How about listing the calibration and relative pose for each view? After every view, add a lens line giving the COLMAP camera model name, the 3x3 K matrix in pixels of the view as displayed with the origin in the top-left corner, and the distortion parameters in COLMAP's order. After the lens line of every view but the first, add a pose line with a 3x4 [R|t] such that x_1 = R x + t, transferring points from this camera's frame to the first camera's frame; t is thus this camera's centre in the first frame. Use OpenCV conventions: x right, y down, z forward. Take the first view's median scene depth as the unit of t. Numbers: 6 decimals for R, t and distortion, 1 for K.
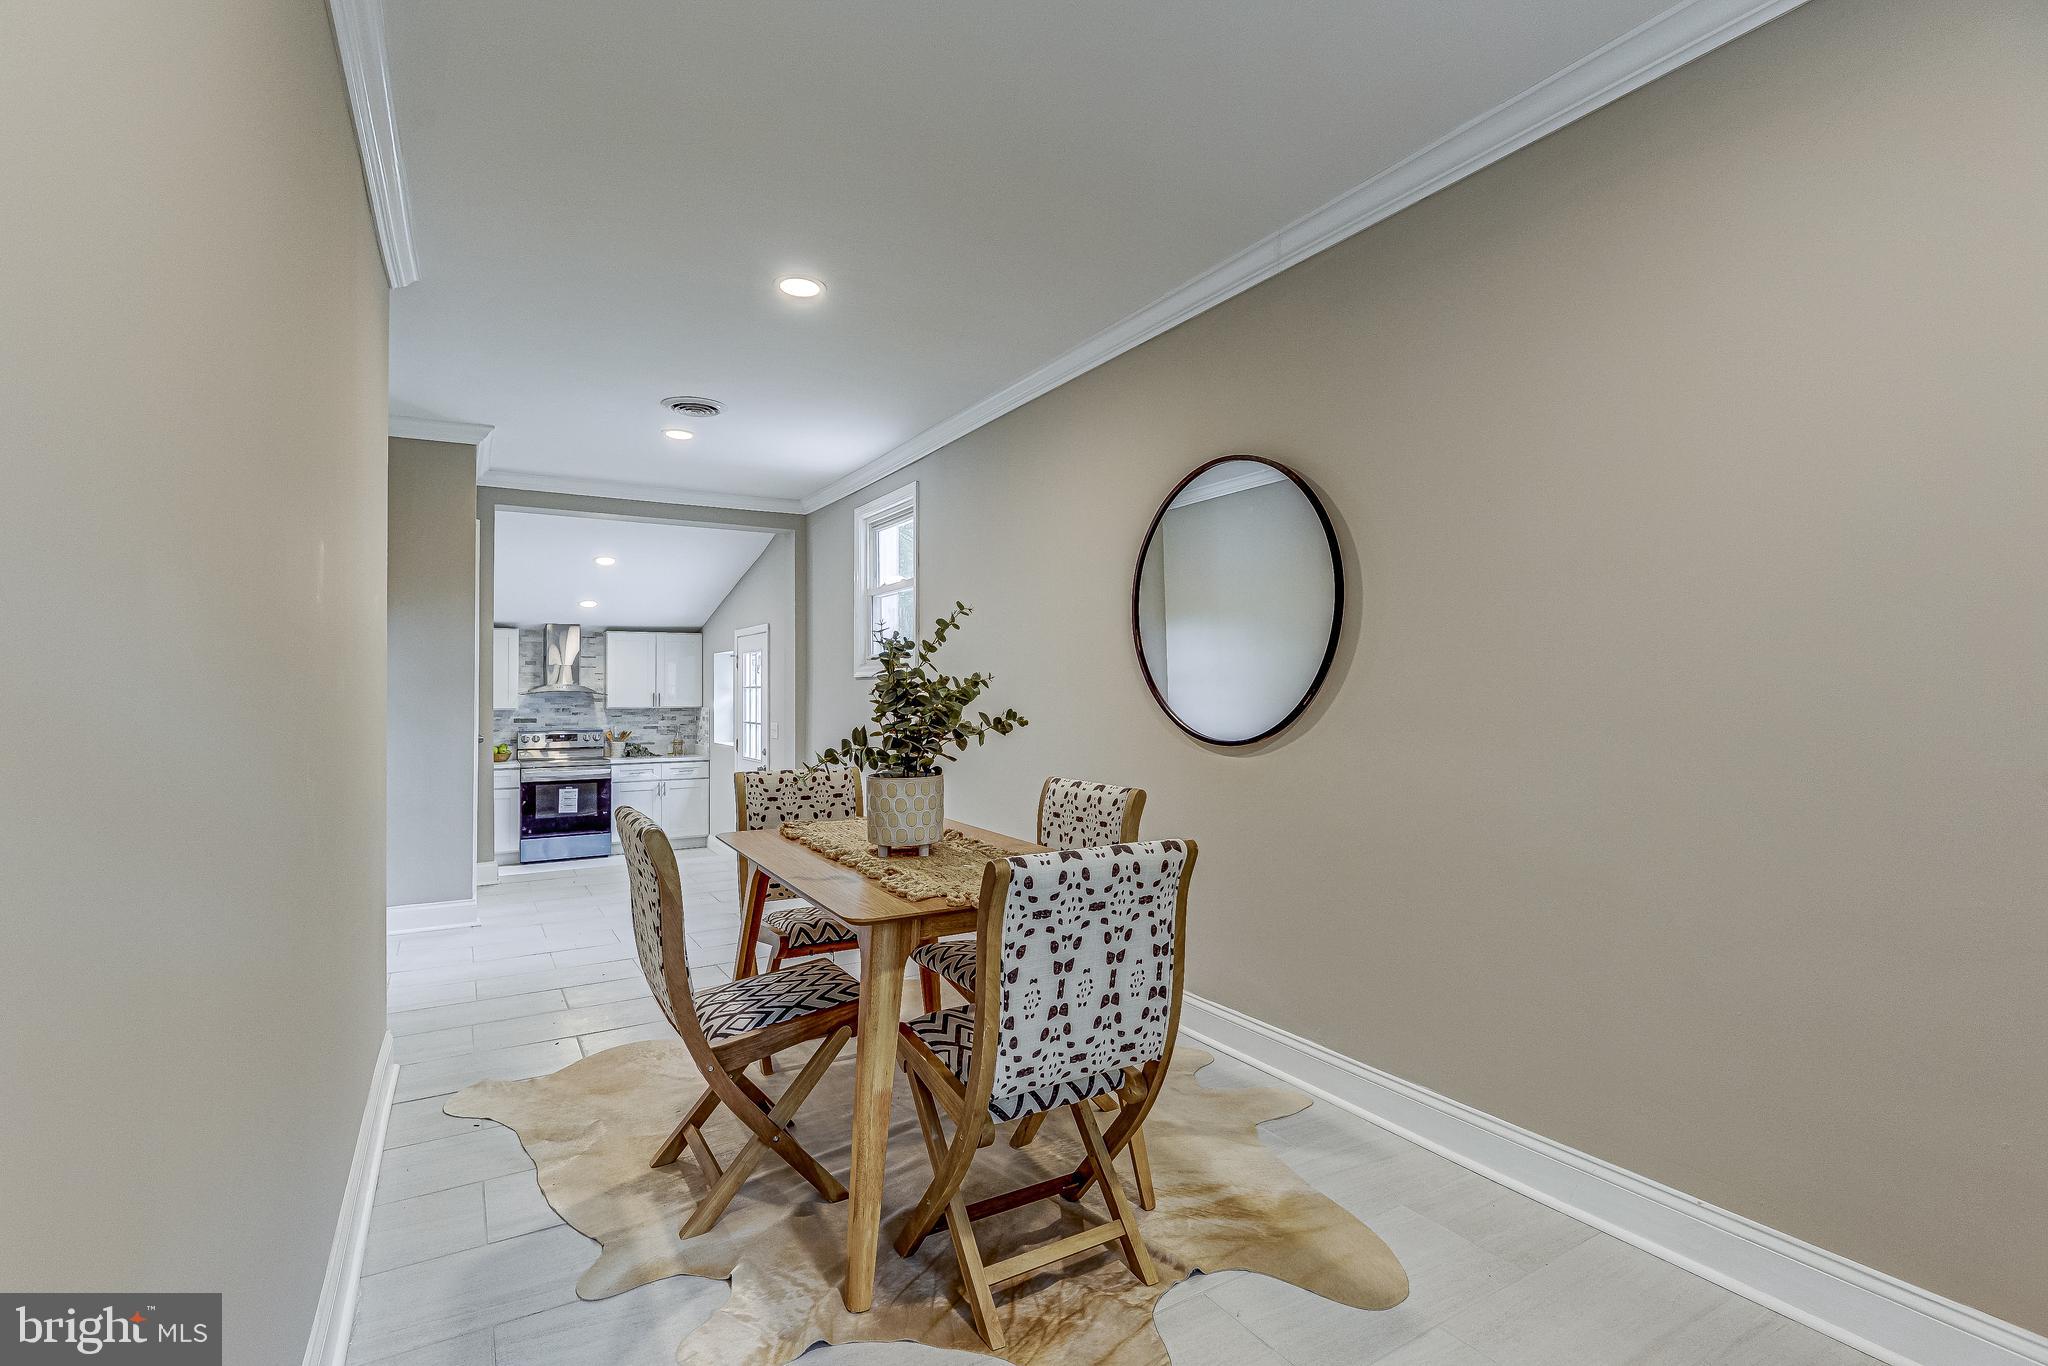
lens RADIAL K [[928.7, 0, 1019.1], [0, 928.7, 673.8], [0, 0, 1]] dist [-0.004392, -0.001592]
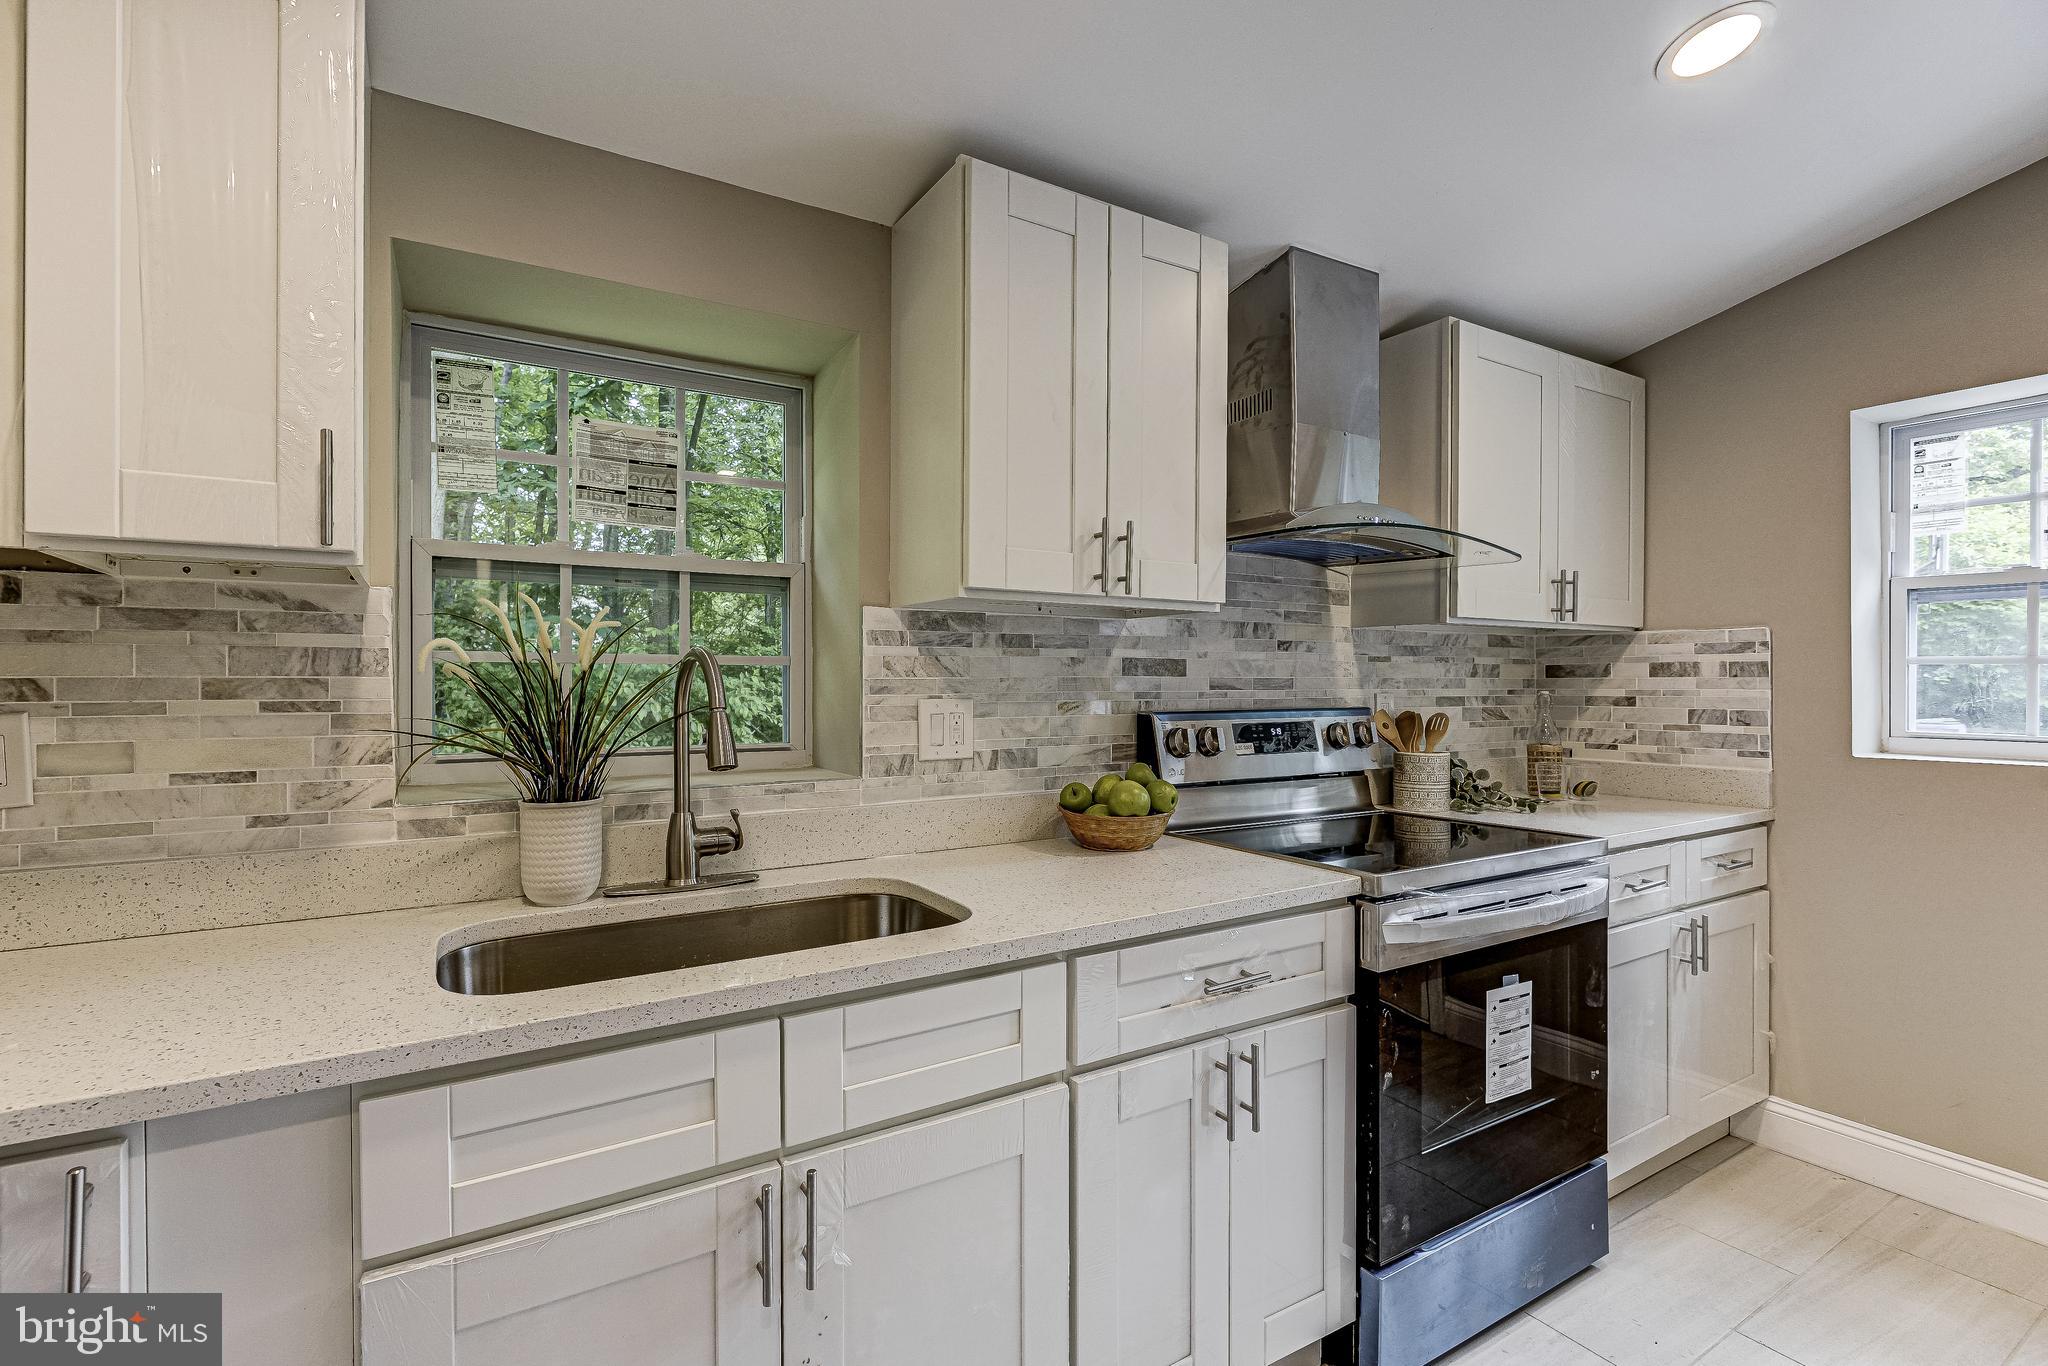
lens RADIAL K [[928.7, 0, 1022.9], [0, 928.7, 673.8], [0, 0, 1]] dist [-0.004392, -0.001592]
pose [[0.999993, 0.003168, 0.002066, -0.553251], [-0.003193, 0.999925, 0.011846, 0.048178], [-0.002028, -0.011852, 0.999928, 0.736769]]
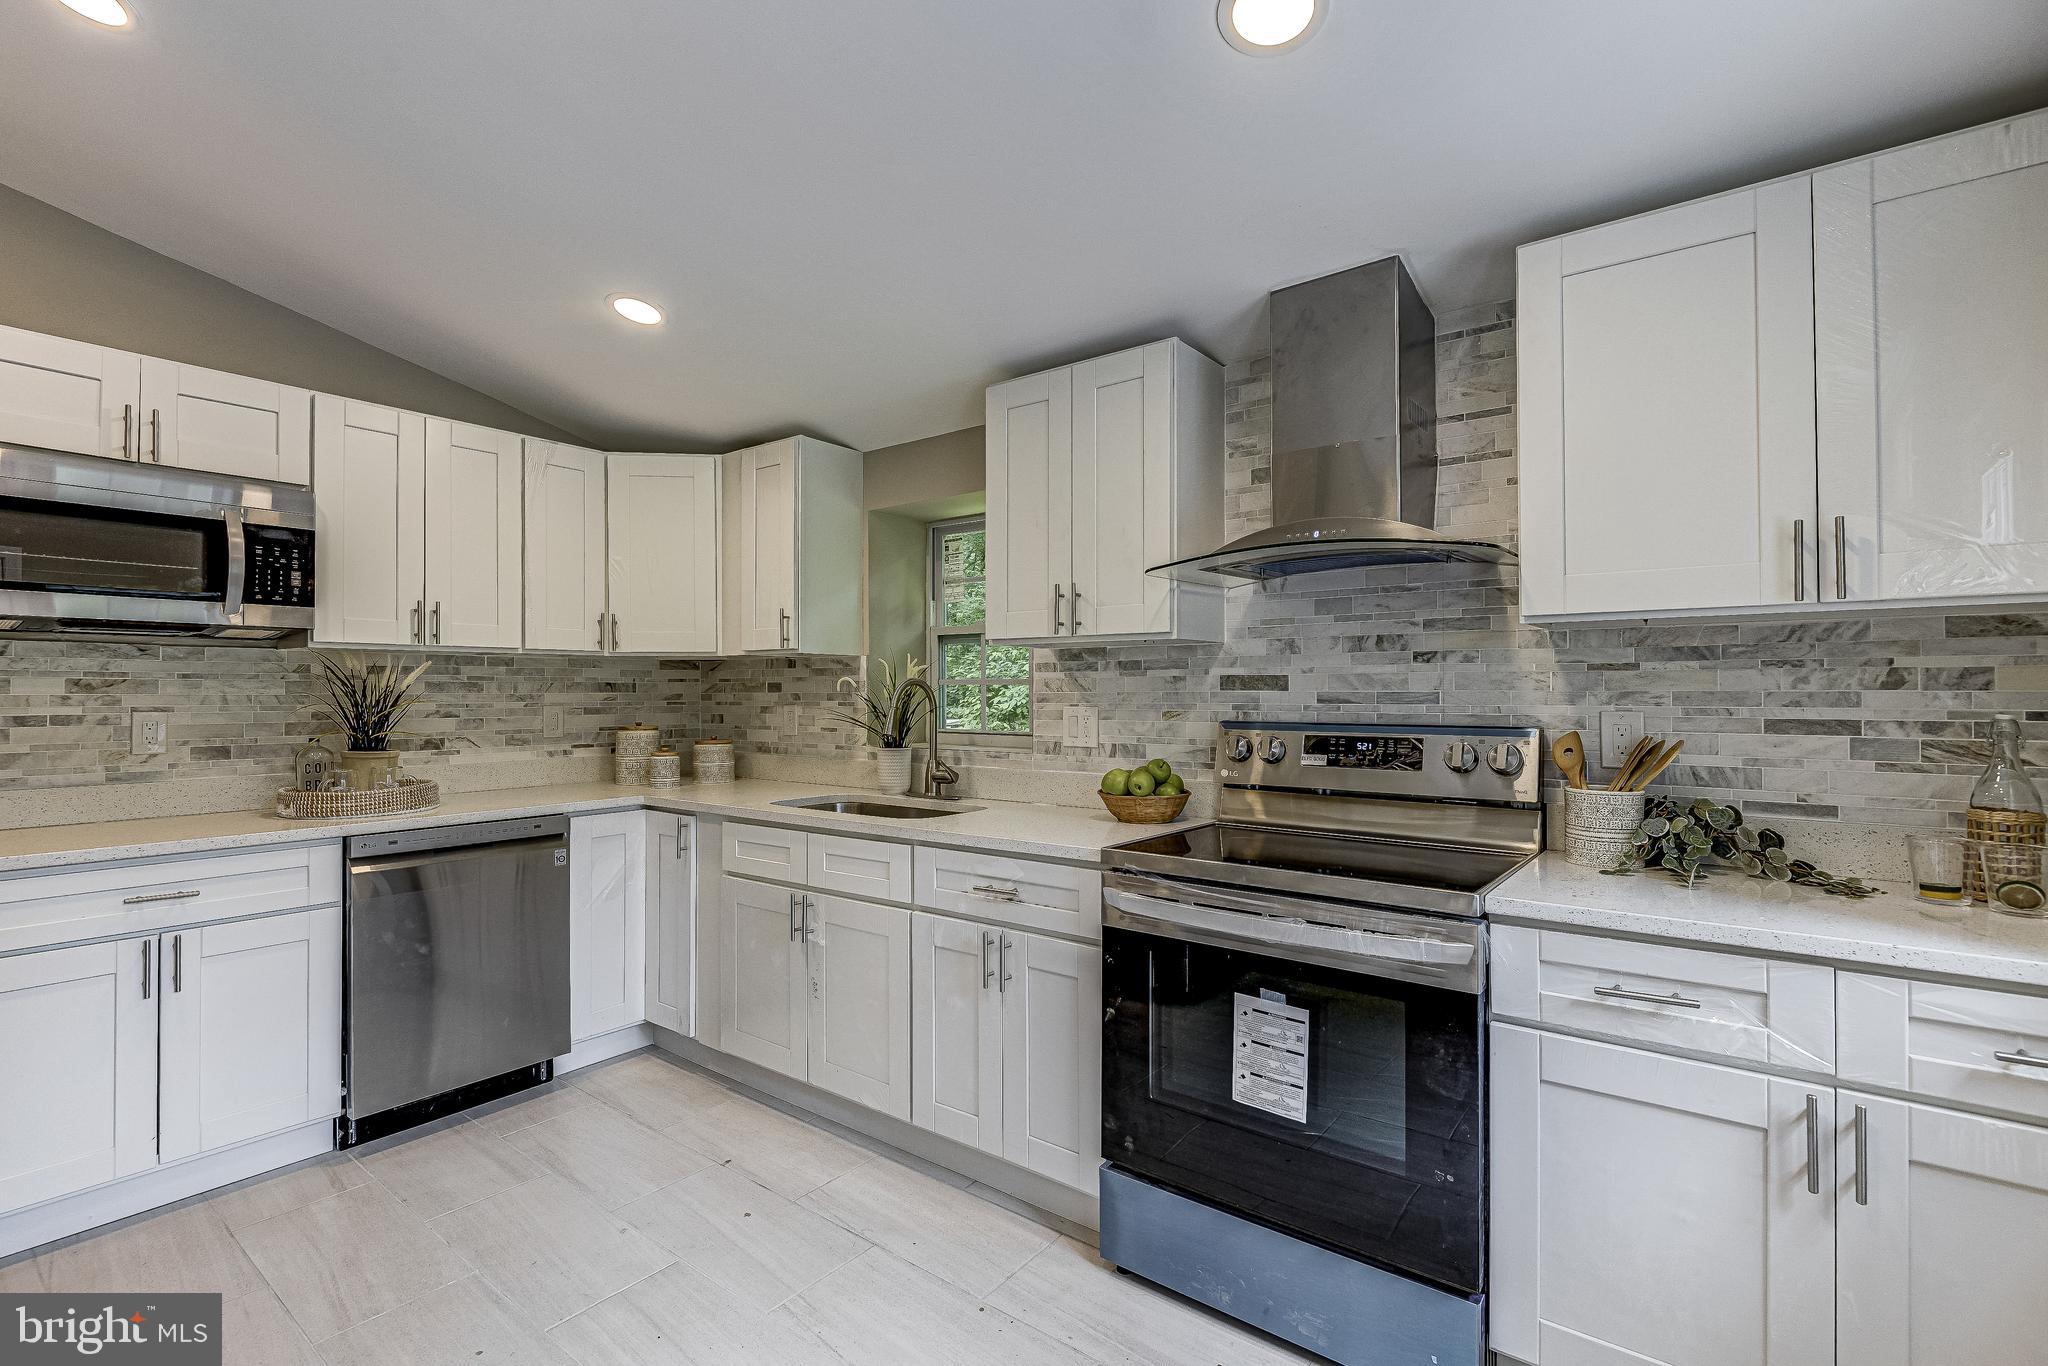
lens RADIAL K [[928.7, 0, 1015.8], [0, 928.7, 685.0], [0, 0, 1]] dist [-0.004392, -0.001592]
pose [[0.359329, -0.005407, -0.933195, -0.290076], [0.015858, 0.999874, 0.000313, 0.048670], [0.933076, -0.014911, 0.359369, 0.811554]]
